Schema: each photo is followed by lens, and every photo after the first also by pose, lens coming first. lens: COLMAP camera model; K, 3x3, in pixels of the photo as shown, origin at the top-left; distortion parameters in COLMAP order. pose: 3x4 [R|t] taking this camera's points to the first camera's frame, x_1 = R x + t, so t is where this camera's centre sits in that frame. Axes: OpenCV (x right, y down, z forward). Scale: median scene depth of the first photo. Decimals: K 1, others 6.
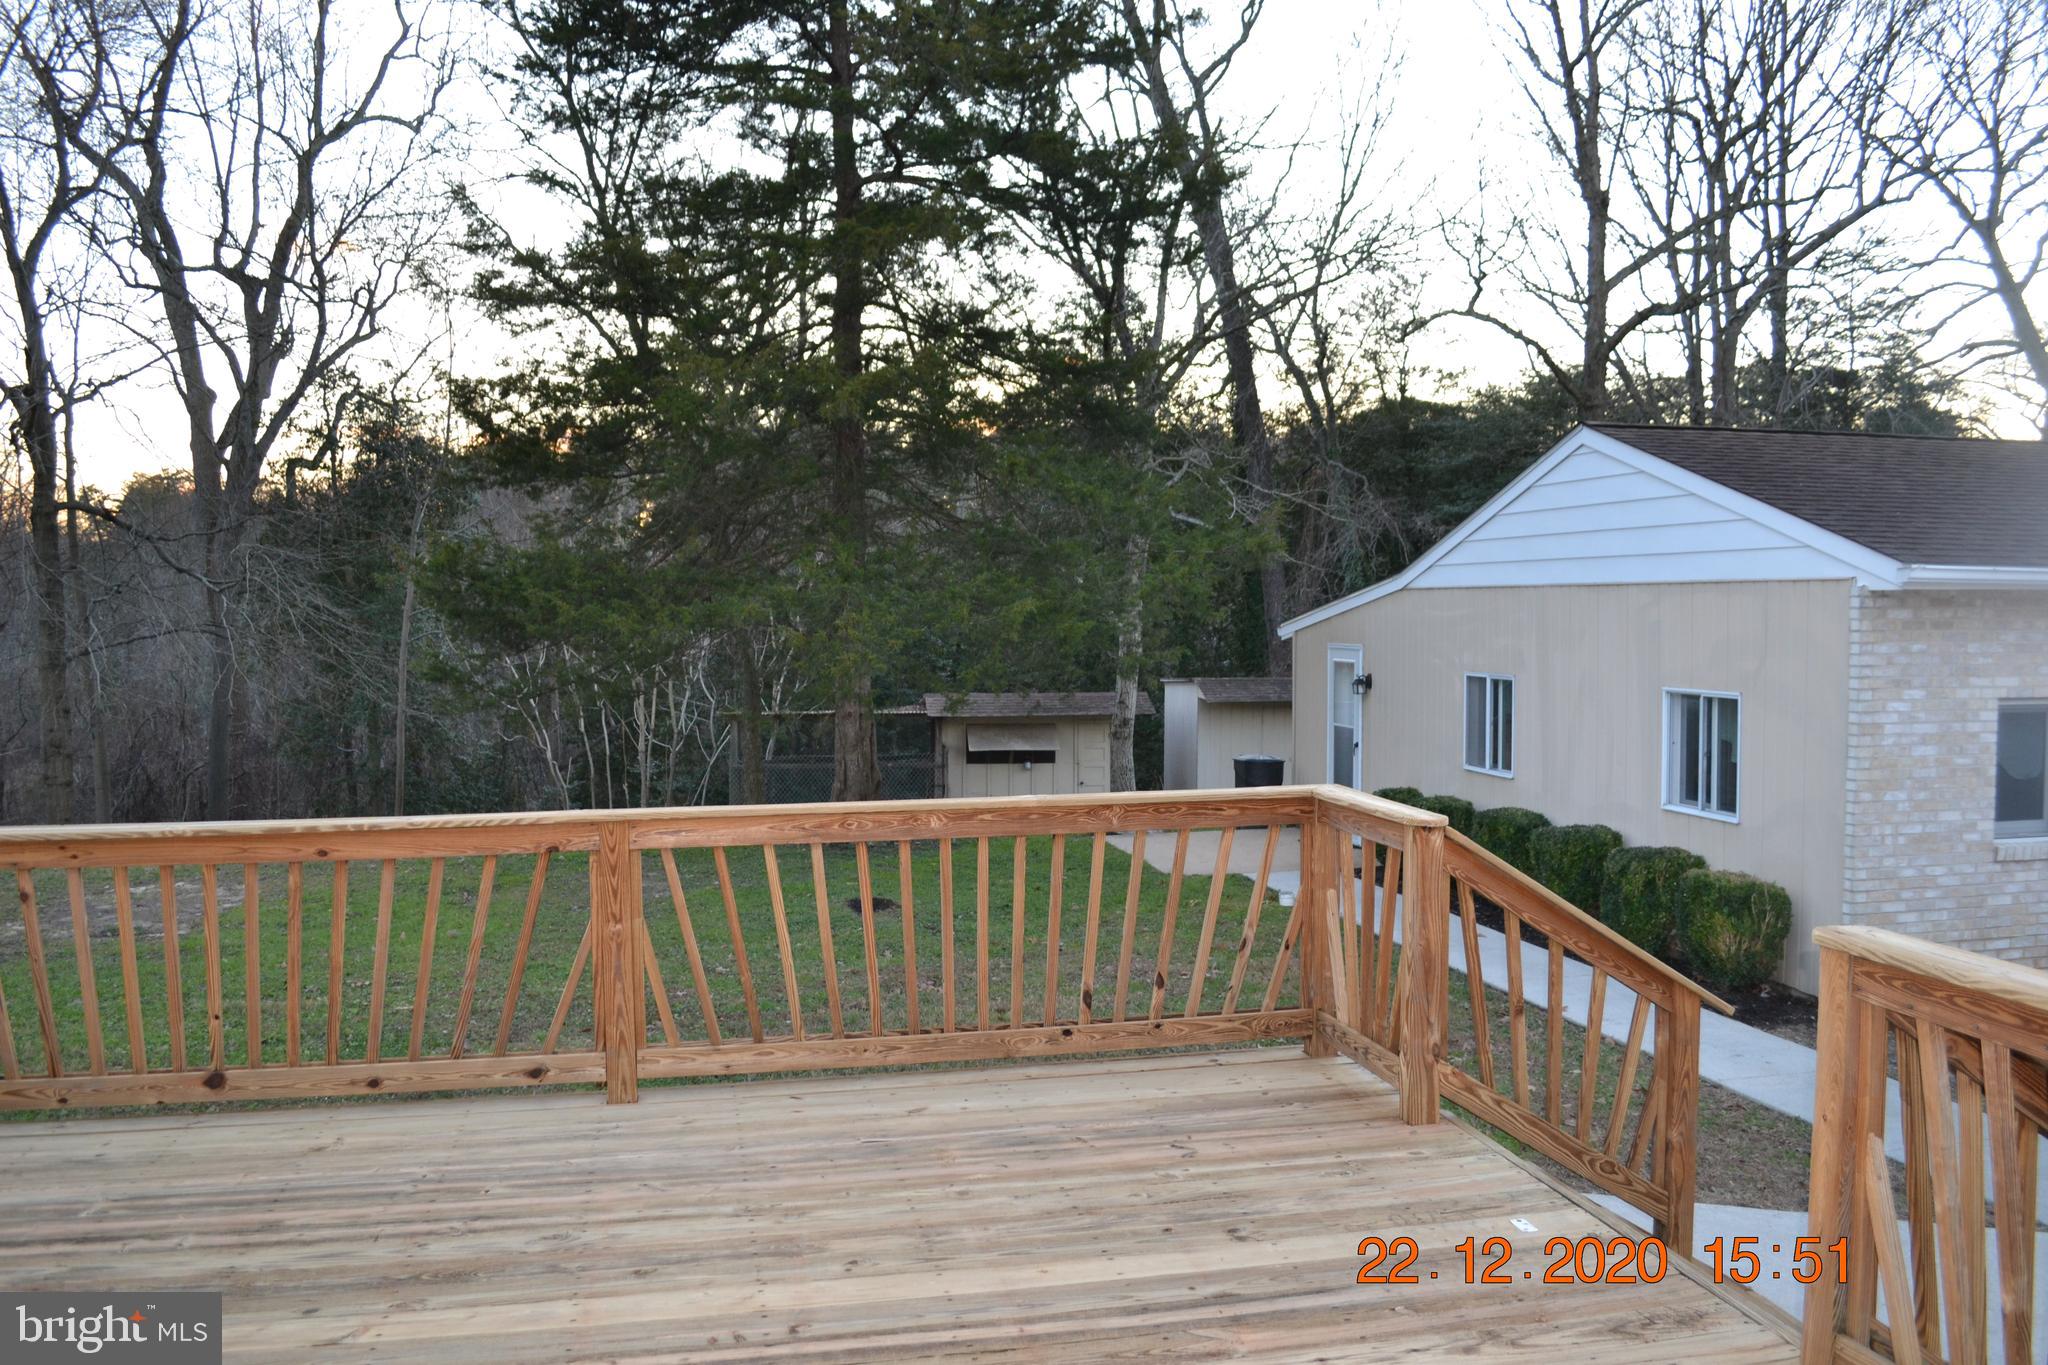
lens RADIAL K [[1642.1, 0, 1006.7], [0, 1642.1, 694.4], [0, 0, 1]] dist [-0.078519, 0.005641]
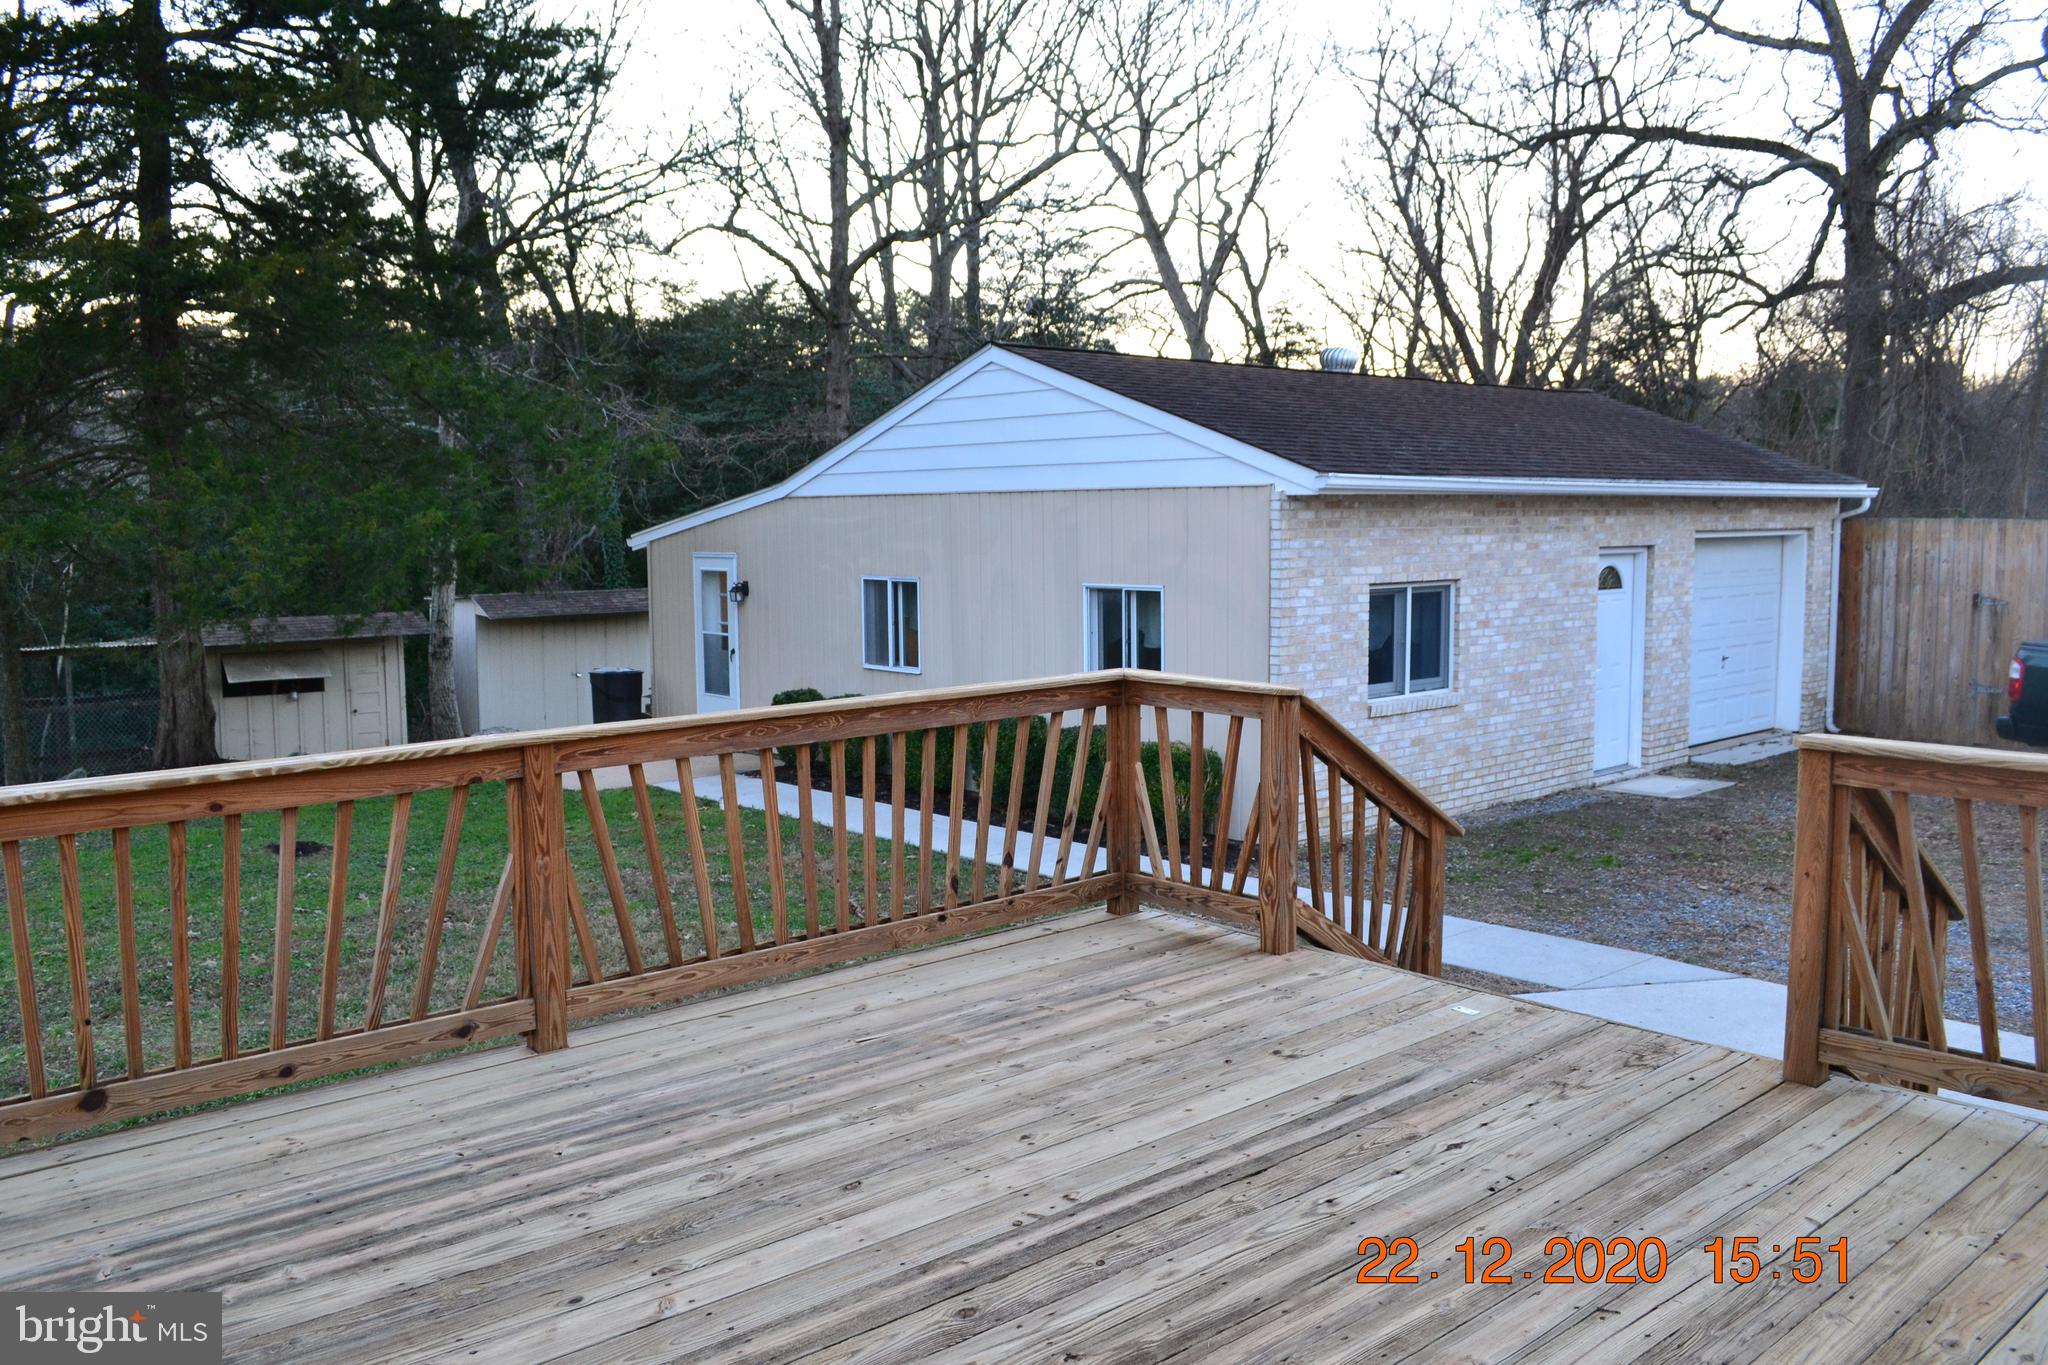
lens RADIAL K [[1642.1, 0, 1006.7], [0, 1642.1, 694.4], [0, 0, 1]] dist [-0.078519, 0.005641]
pose [[0.873676, -0.057979, 0.483042, -0.232126], [0.032580, 0.997617, 0.060815, 0.001695], [-0.485417, -0.037395, 0.873483, 0.042171]]
